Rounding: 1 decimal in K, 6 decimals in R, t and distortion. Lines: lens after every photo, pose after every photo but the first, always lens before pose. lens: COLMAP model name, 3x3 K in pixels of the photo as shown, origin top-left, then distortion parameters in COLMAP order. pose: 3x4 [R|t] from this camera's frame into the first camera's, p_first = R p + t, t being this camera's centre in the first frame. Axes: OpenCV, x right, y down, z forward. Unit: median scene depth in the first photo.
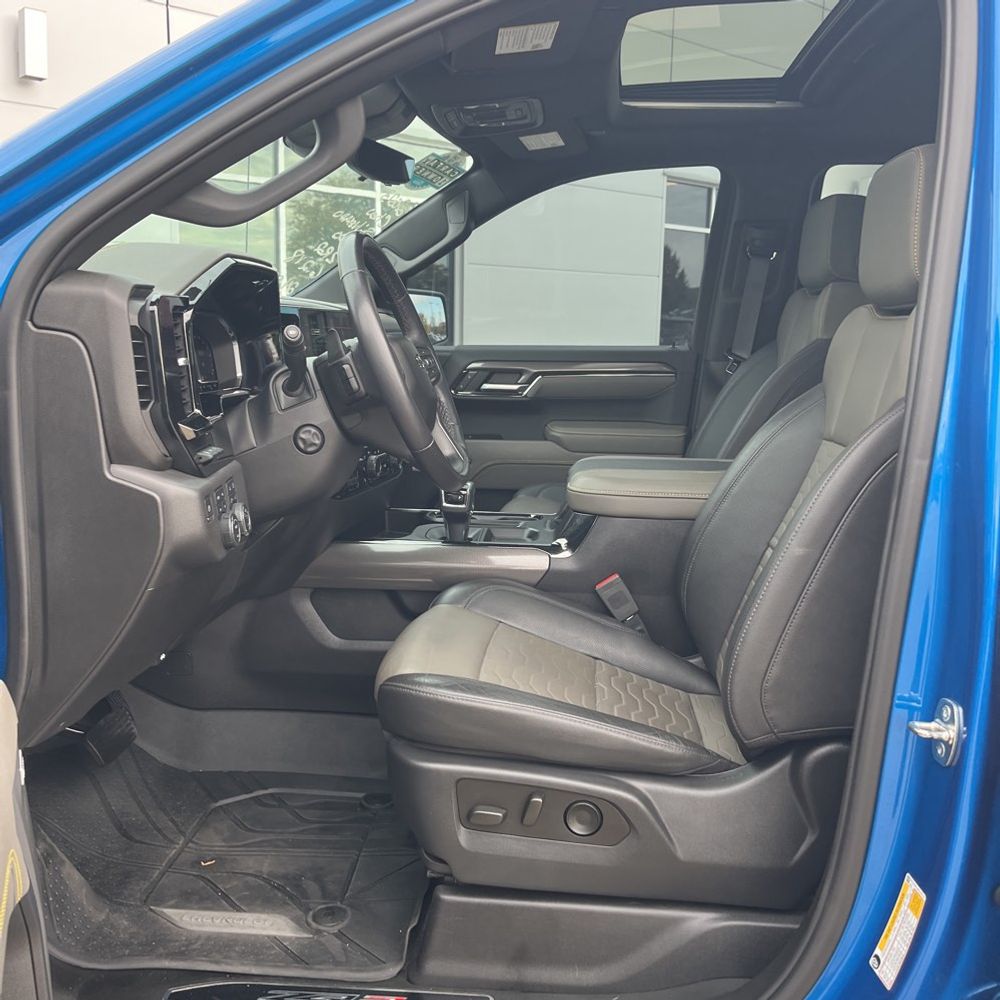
lens RADIAL K [[1034.7, 0, 525.4], [0, 1034.7, 501.4], [0, 0, 1]] dist [0.094502, -0.123188]
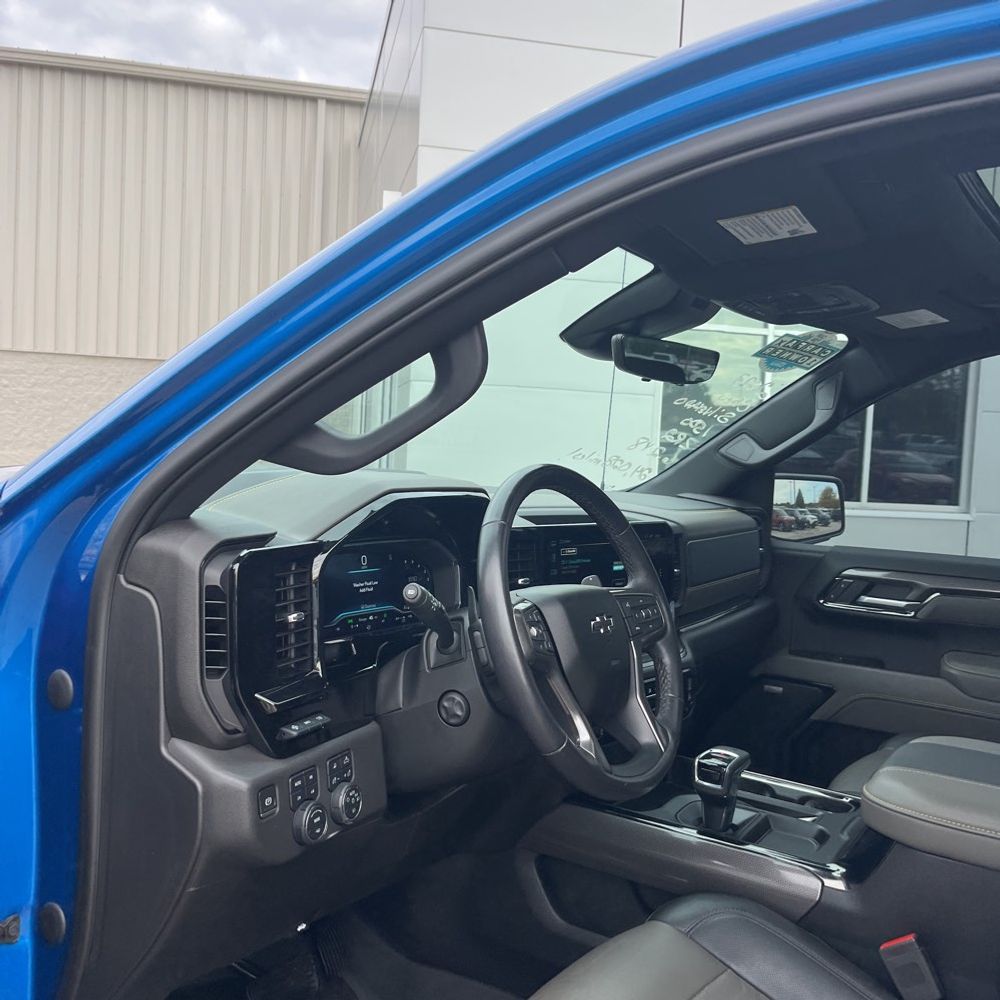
lens RADIAL K [[1034.7, 0, 525.4], [0, 1034.7, 501.4], [0, 0, 1]] dist [0.094502, -0.123188]
pose [[0.869329, 0.057312, -0.490900, 0.242625], [-0.114779, 0.989509, -0.087736, -0.158303], [0.480722, 0.132617, 0.866787, 0.284200]]
